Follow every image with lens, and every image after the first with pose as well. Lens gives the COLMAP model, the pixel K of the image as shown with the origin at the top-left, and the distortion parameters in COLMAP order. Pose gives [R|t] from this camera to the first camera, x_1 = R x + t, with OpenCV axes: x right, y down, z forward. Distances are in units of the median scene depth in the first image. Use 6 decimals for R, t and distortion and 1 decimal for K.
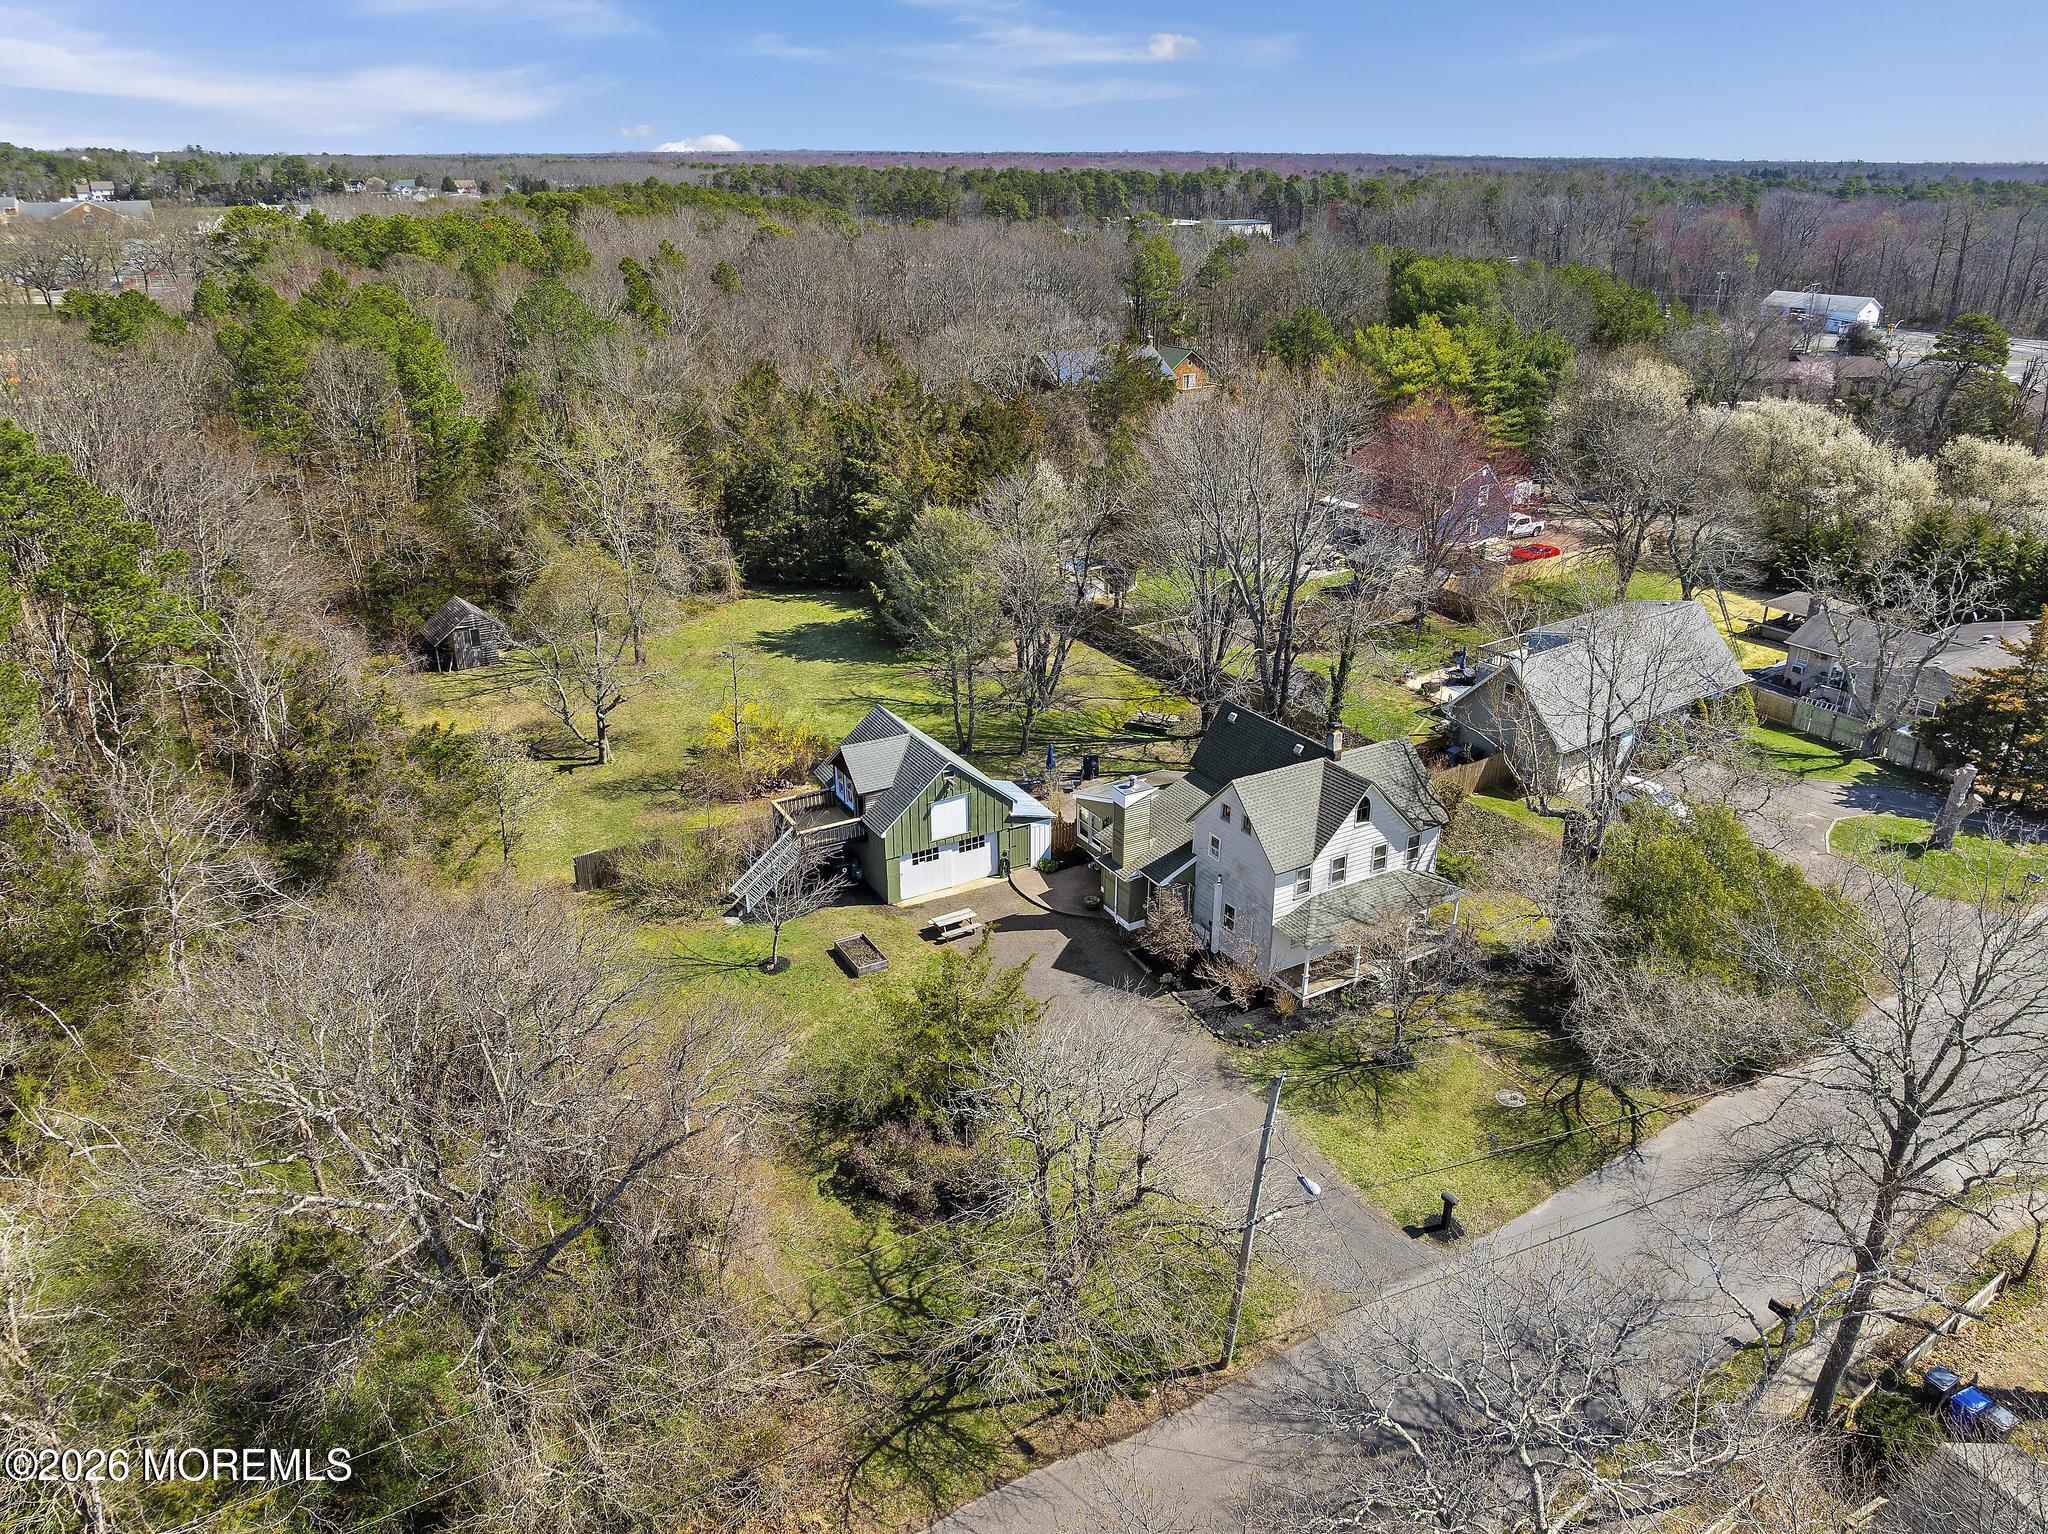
lens RADIAL K [[1435.0, 0, 1024.0], [0, 1435.0, 767.0], [0, 0, 1]] dist [-0.065344, 0.037347]
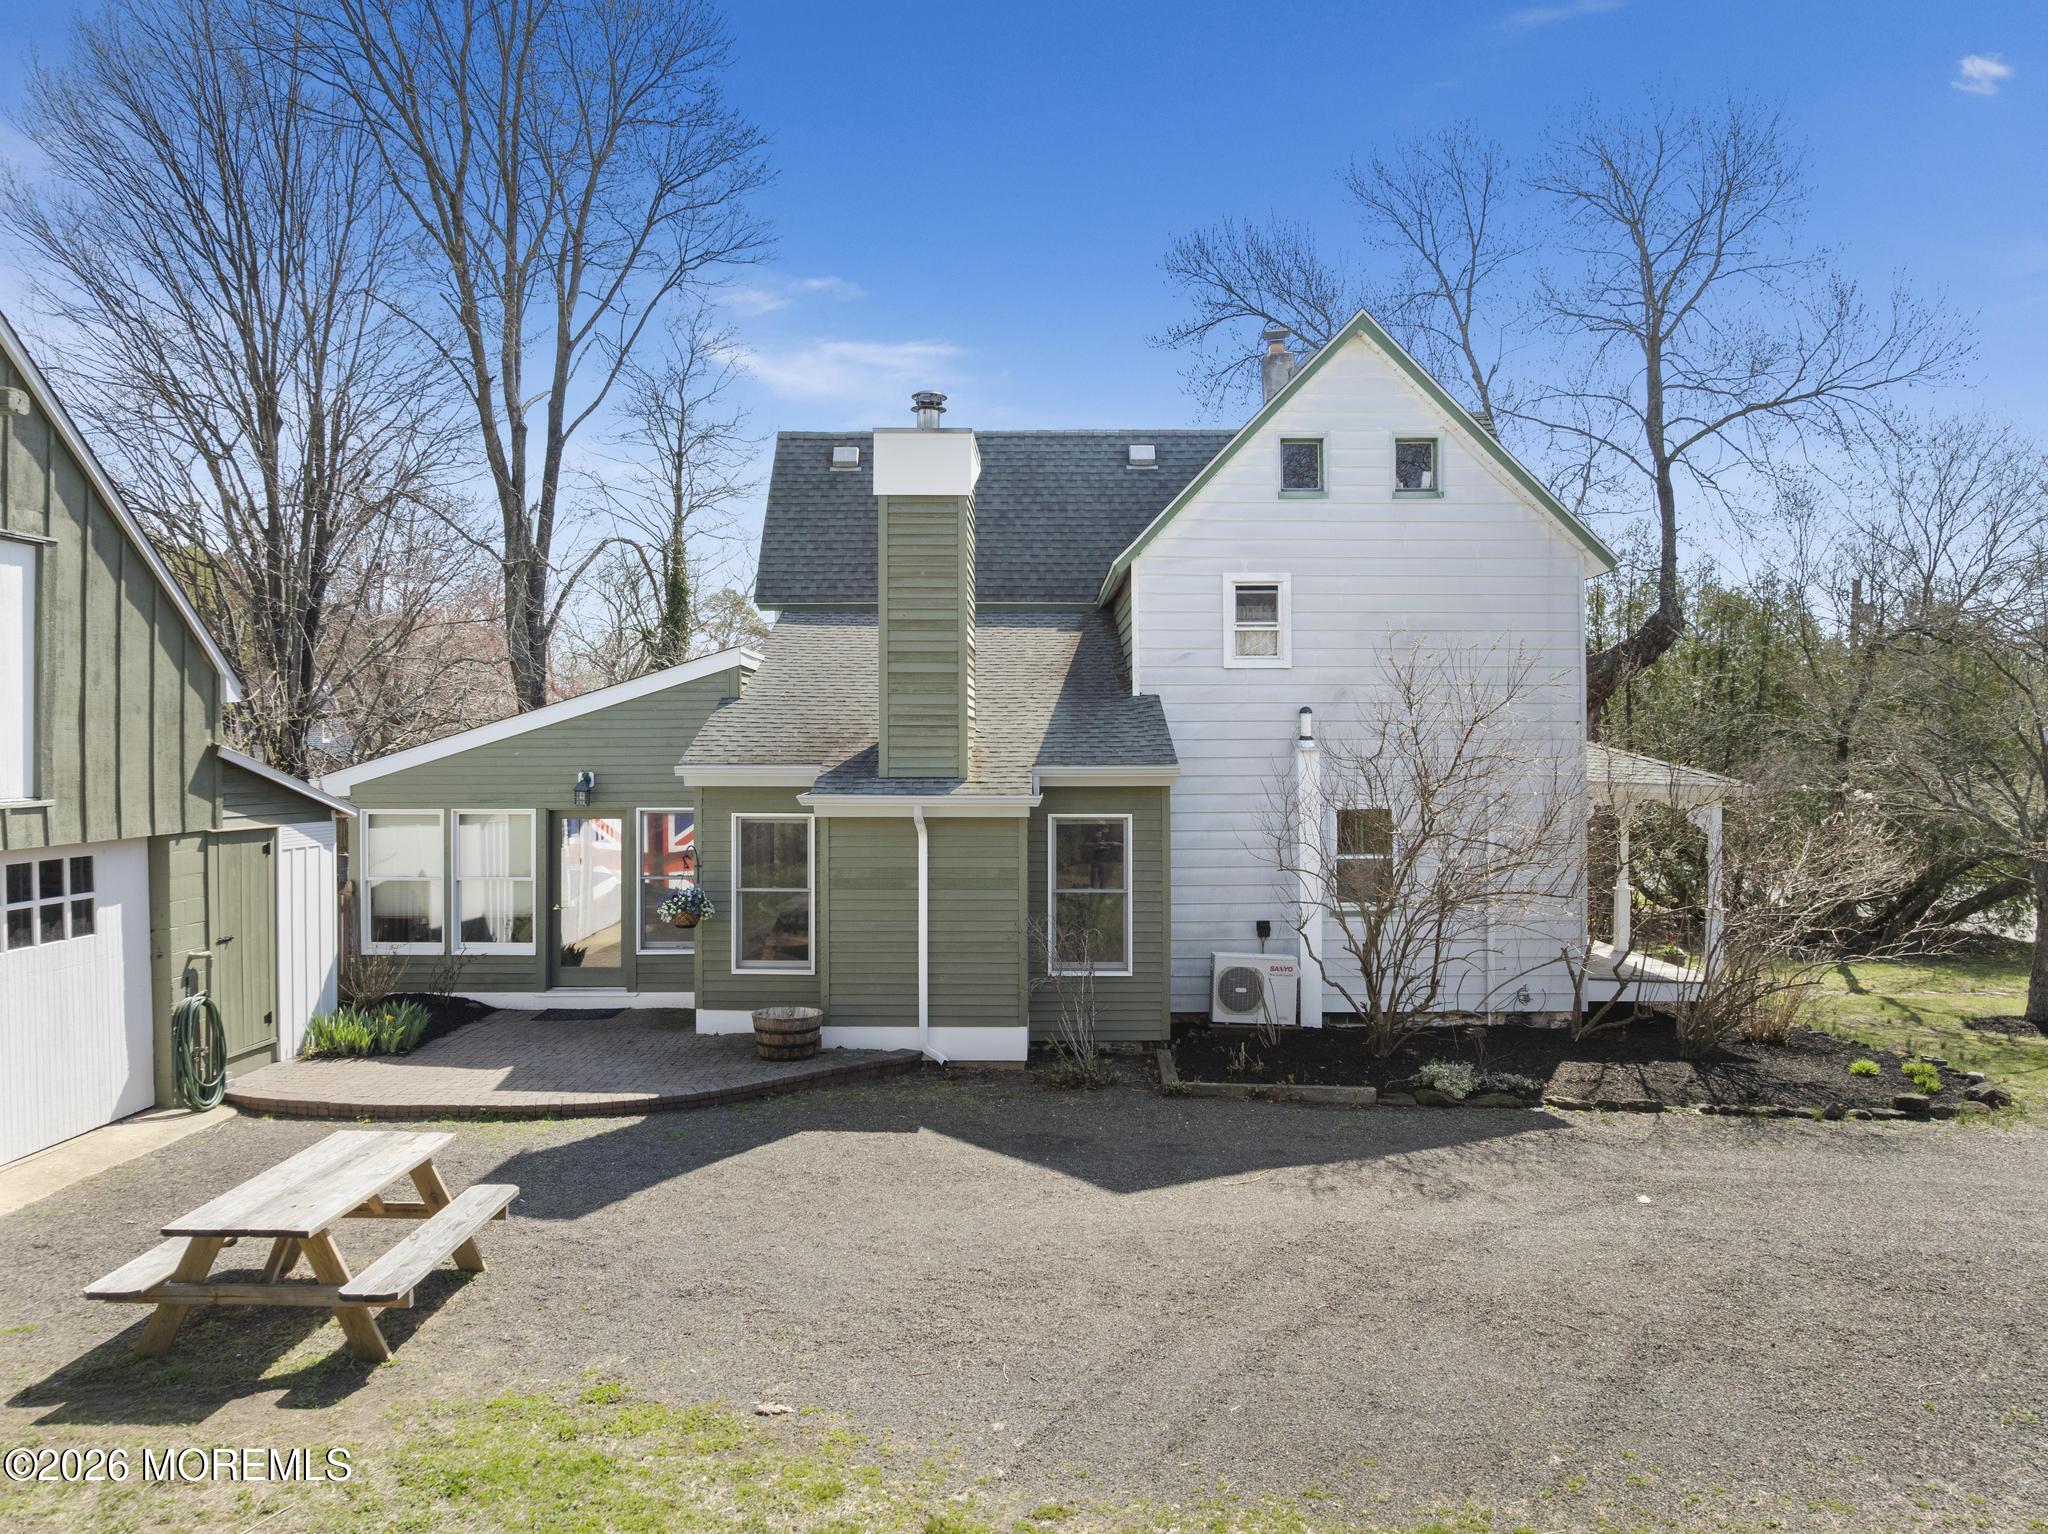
lens RADIAL K [[1450.5, 0, 1037.1], [0, 1450.5, 748.1], [0, 0, 1]] dist [-0.066057, 0.035700]
pose [[0.506241, 0.005629, 0.862374, -0.122888], [0.344578, 0.915367, -0.208254, 0.114957], [-0.790561, 0.402581, 0.461457, 0.853856]]
